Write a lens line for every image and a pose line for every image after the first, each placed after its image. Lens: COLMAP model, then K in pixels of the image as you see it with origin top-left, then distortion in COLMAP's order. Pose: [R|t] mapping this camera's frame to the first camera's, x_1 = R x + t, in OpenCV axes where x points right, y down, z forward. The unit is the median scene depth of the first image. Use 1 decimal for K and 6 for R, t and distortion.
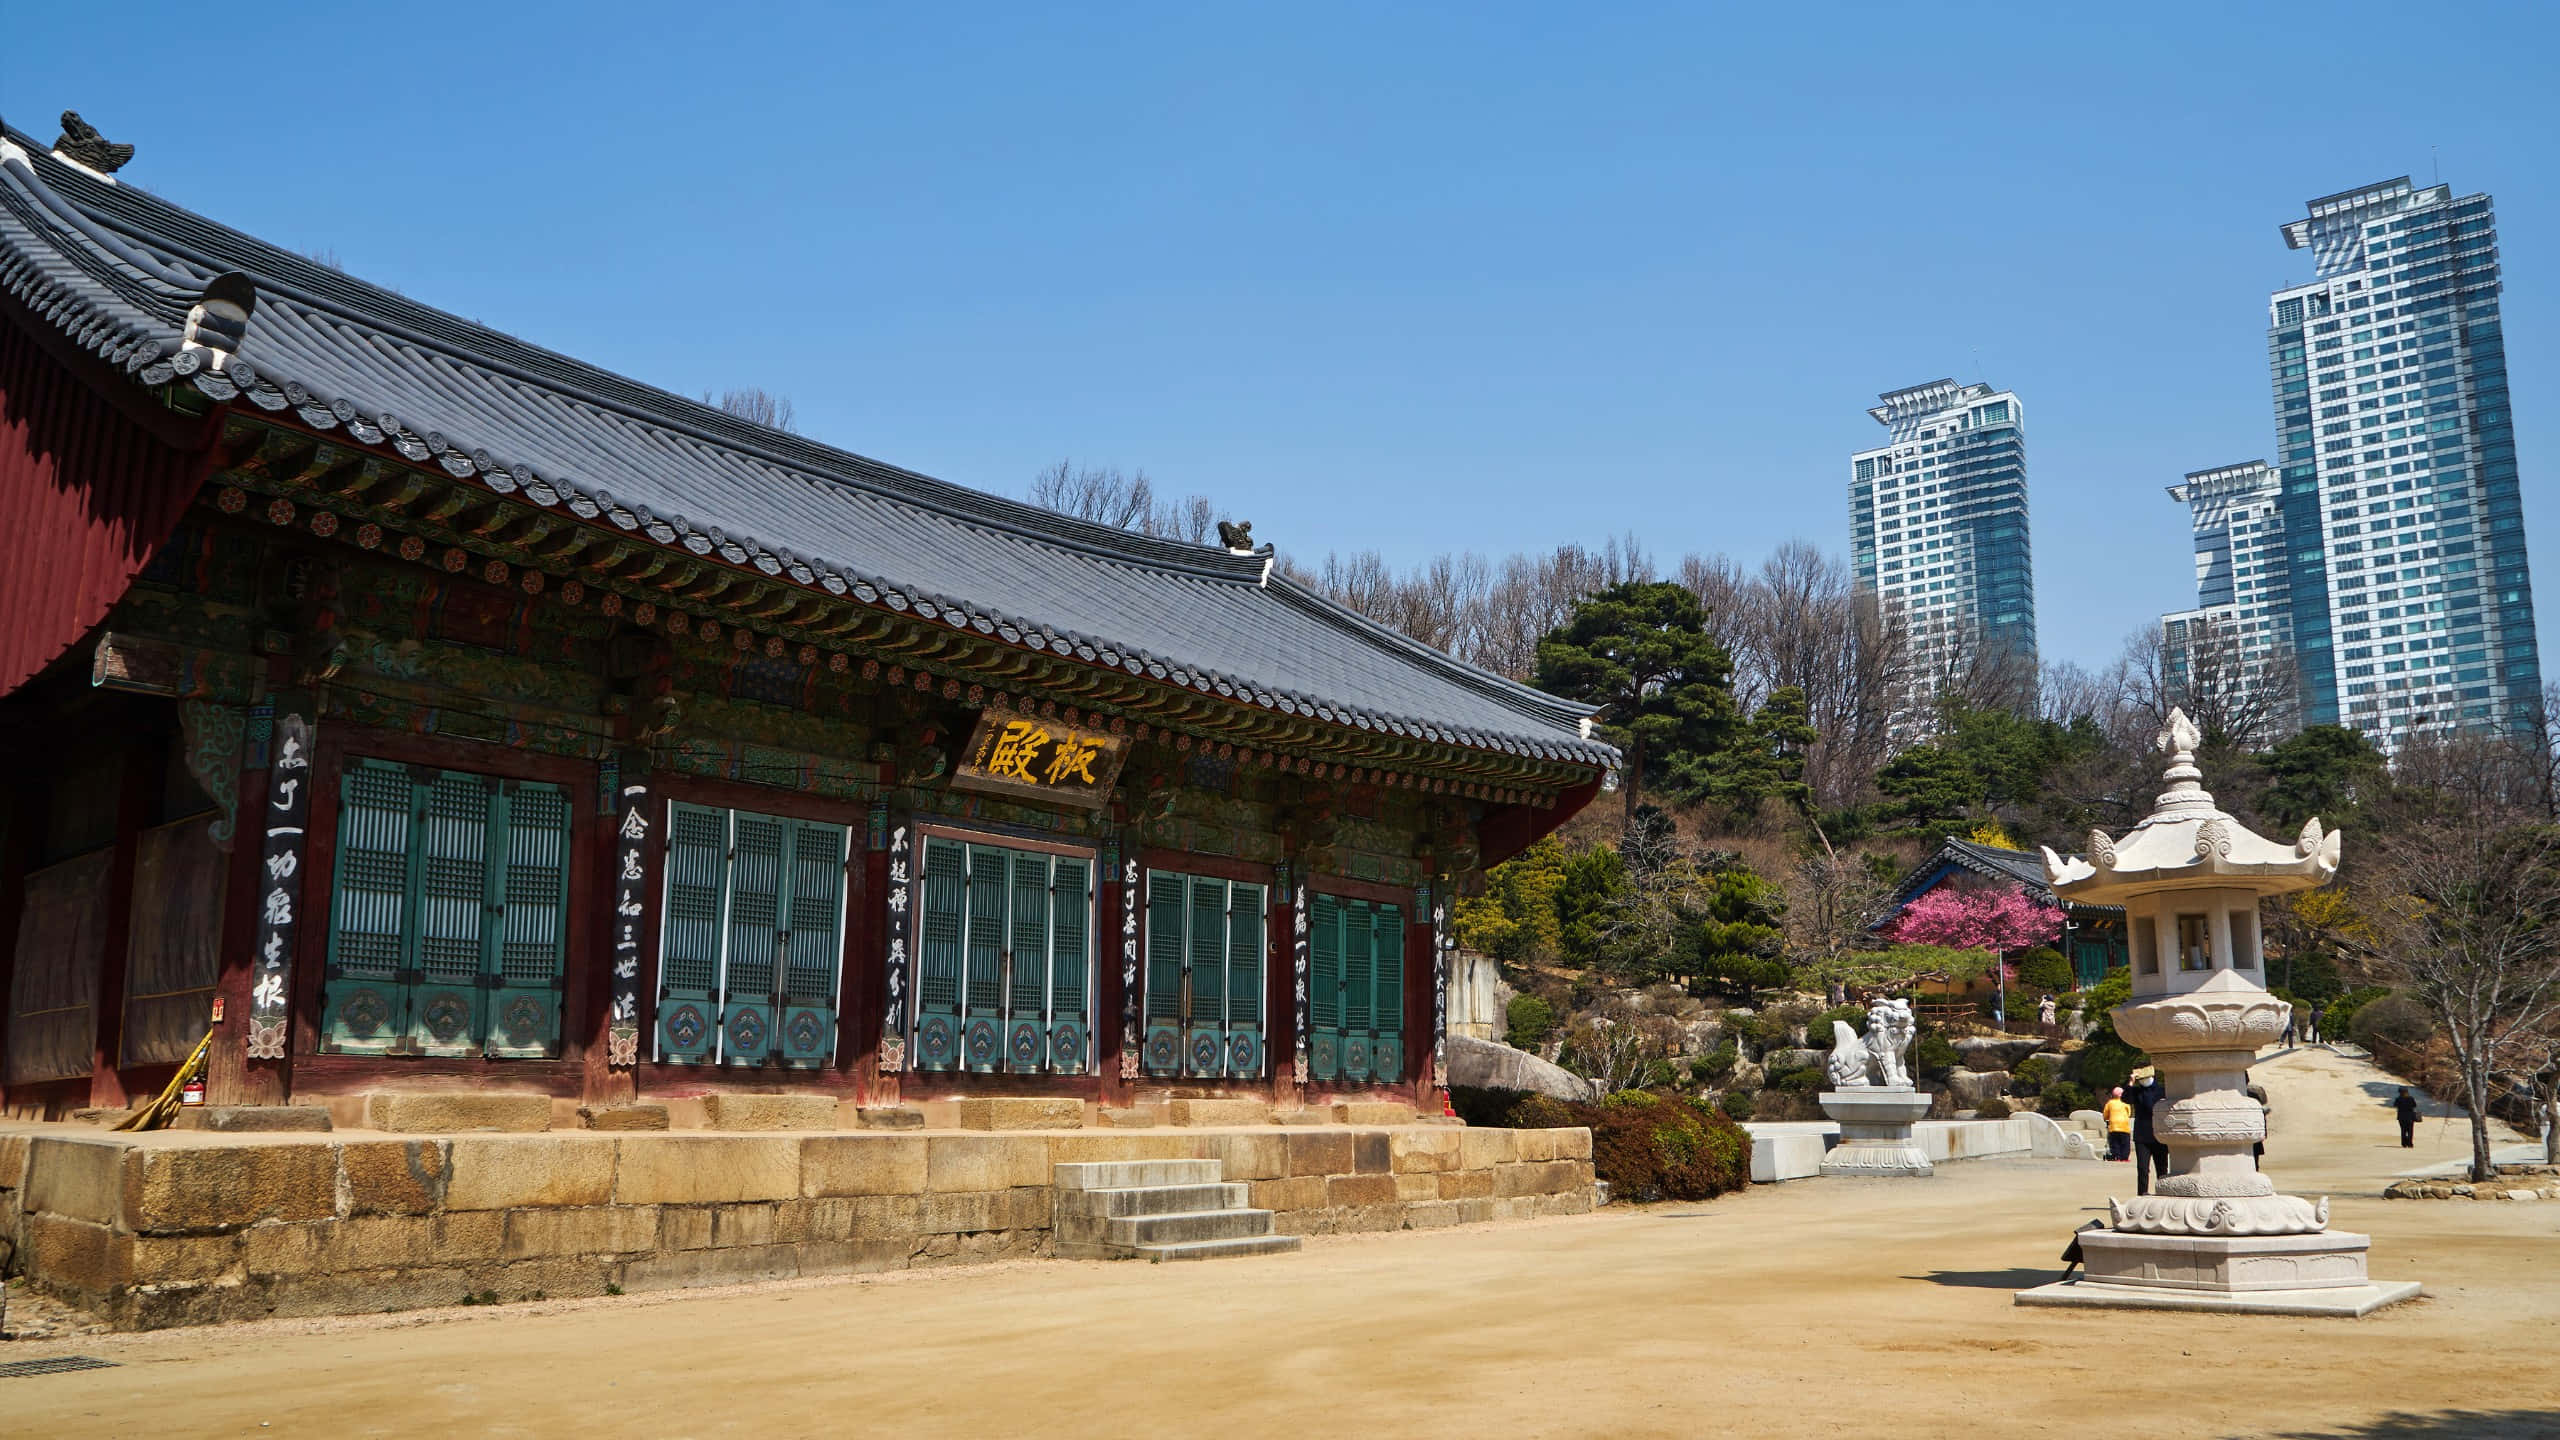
lens RADIAL K [[2042.5, 0, 1221.0], [0, 2042.5, 680.3], [0, 0, 1]] dist [0.046638, -0.002703]
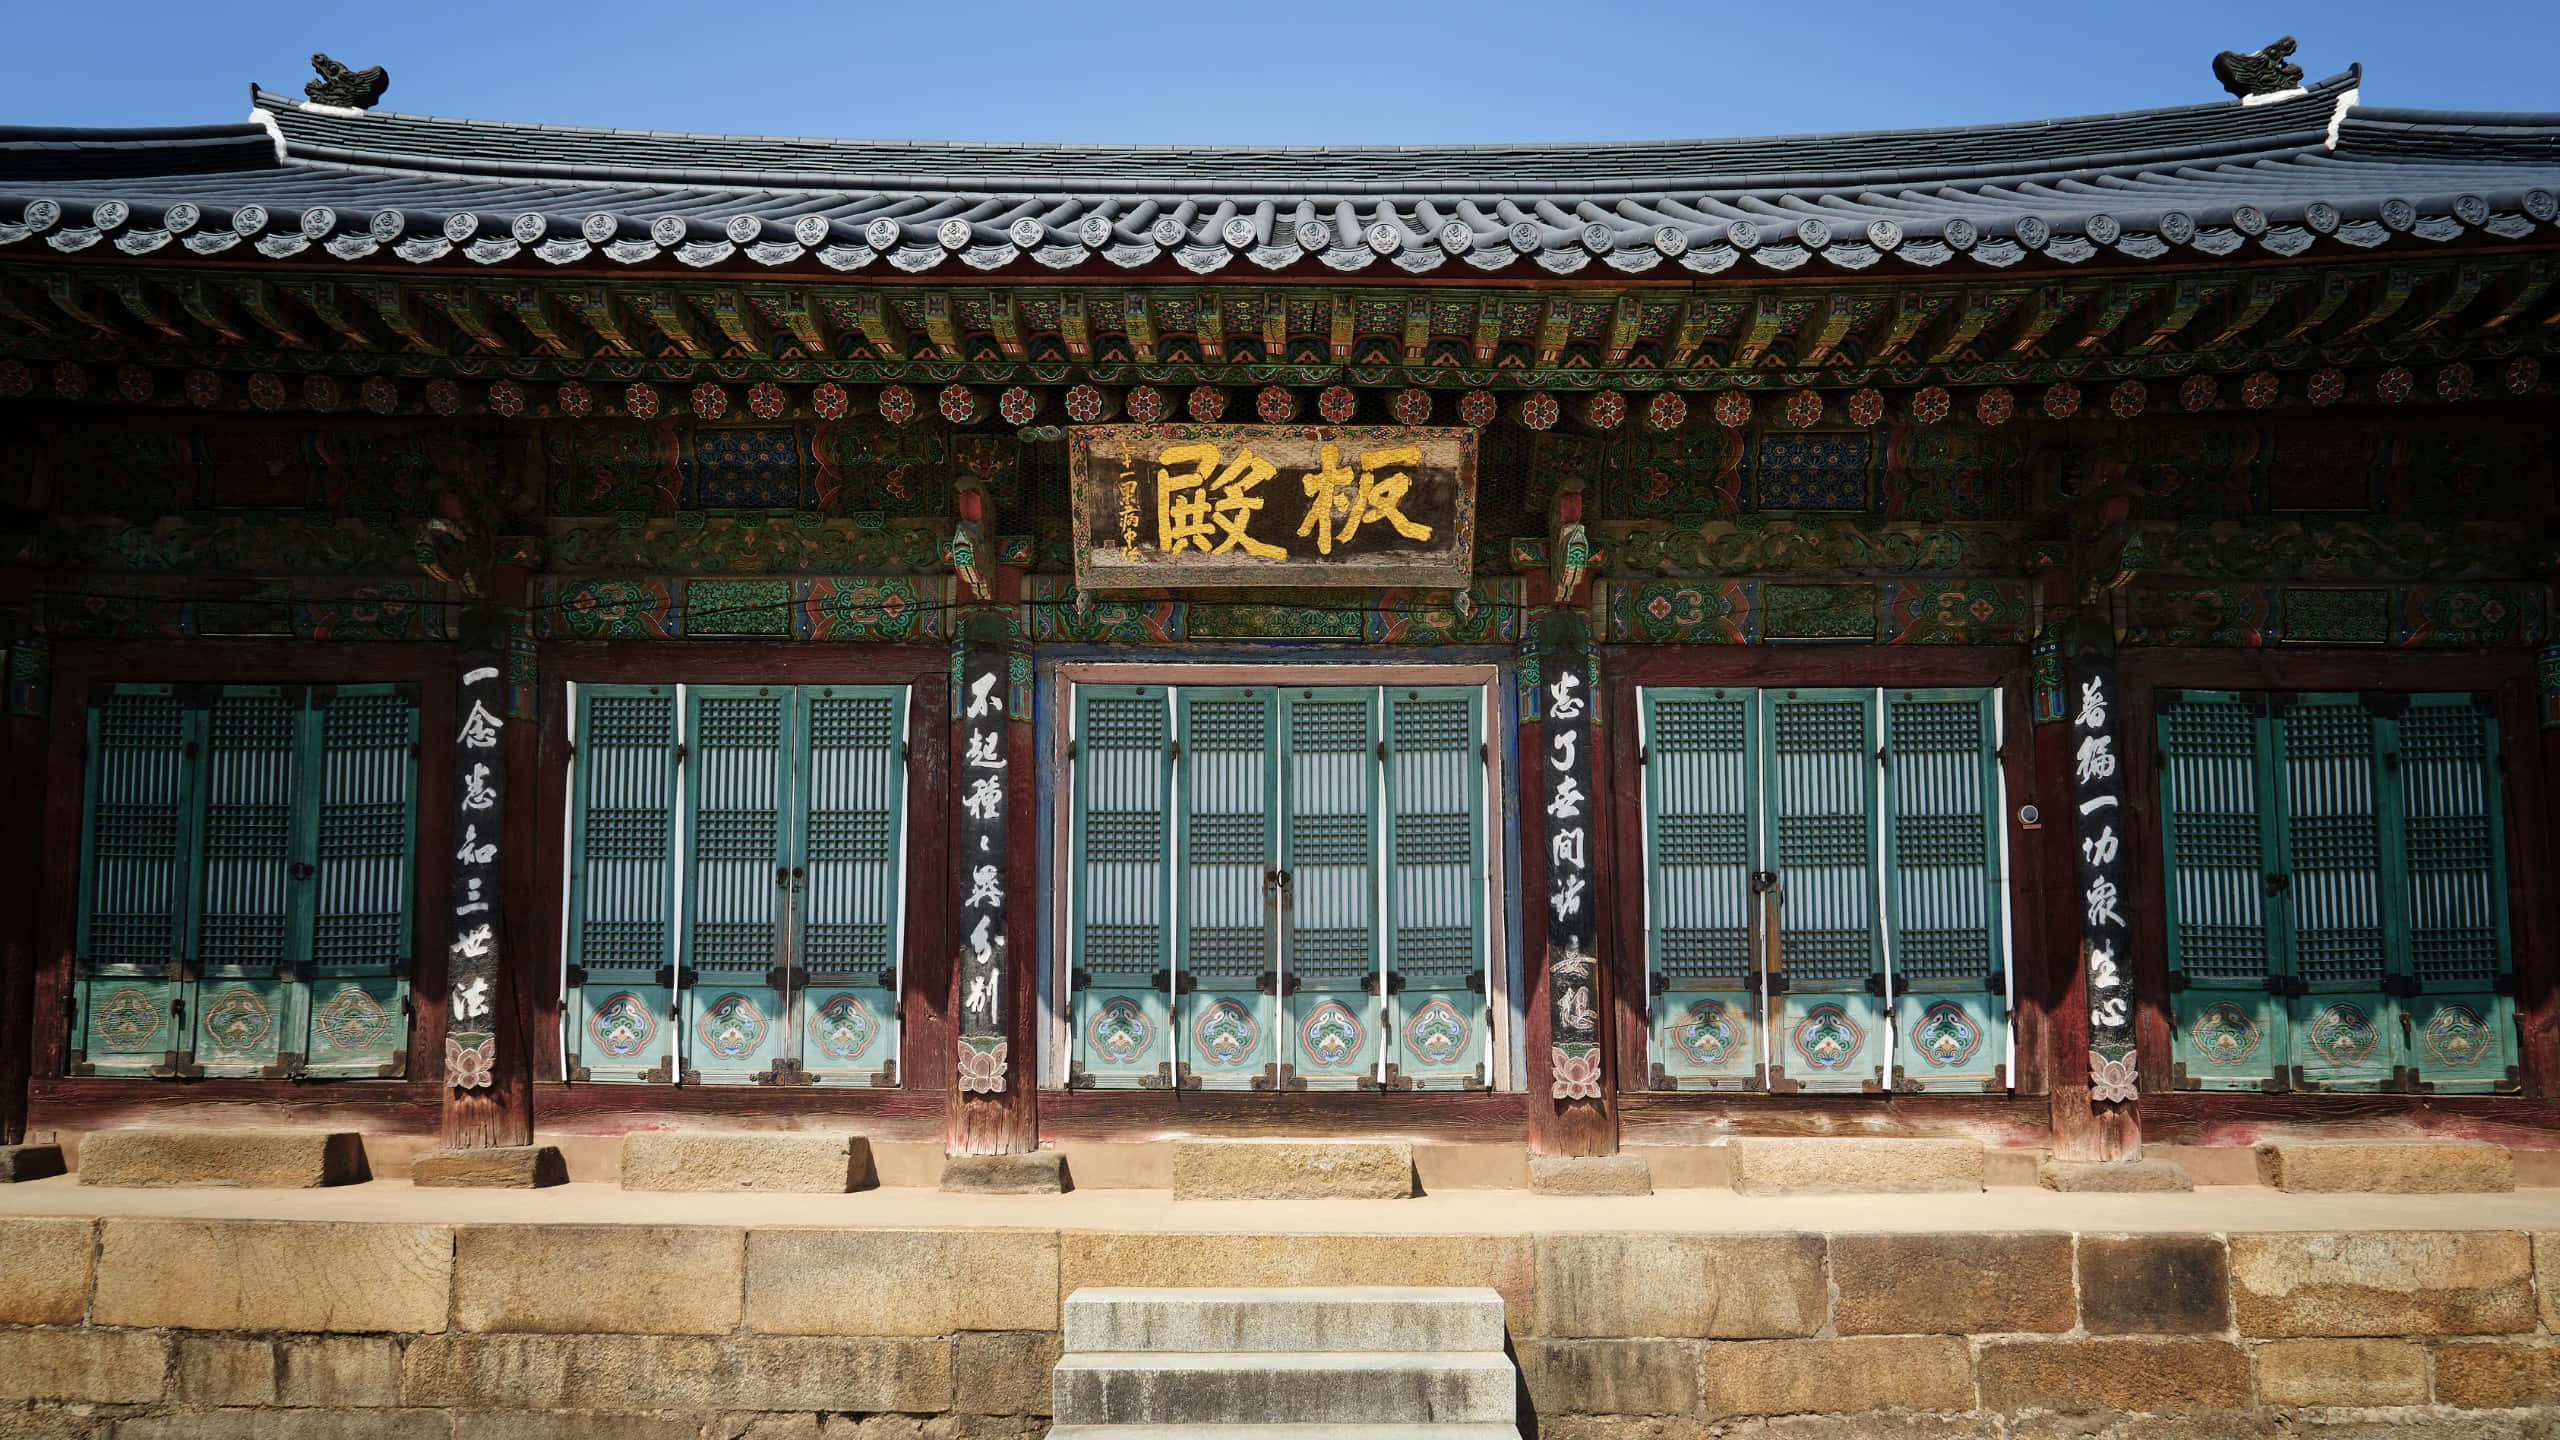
lens RADIAL K [[1733.1, 0, 1279.6], [0, 1733.1, 851.1], [0, 0, 1]] dist [-0.010442, -0.000486]
pose [[0.633979, -0.086253, -0.768525, 0.282488], [0.159743, 0.986935, 0.021012, 0.131253], [0.756672, -0.136088, 0.639474, 0.786237]]
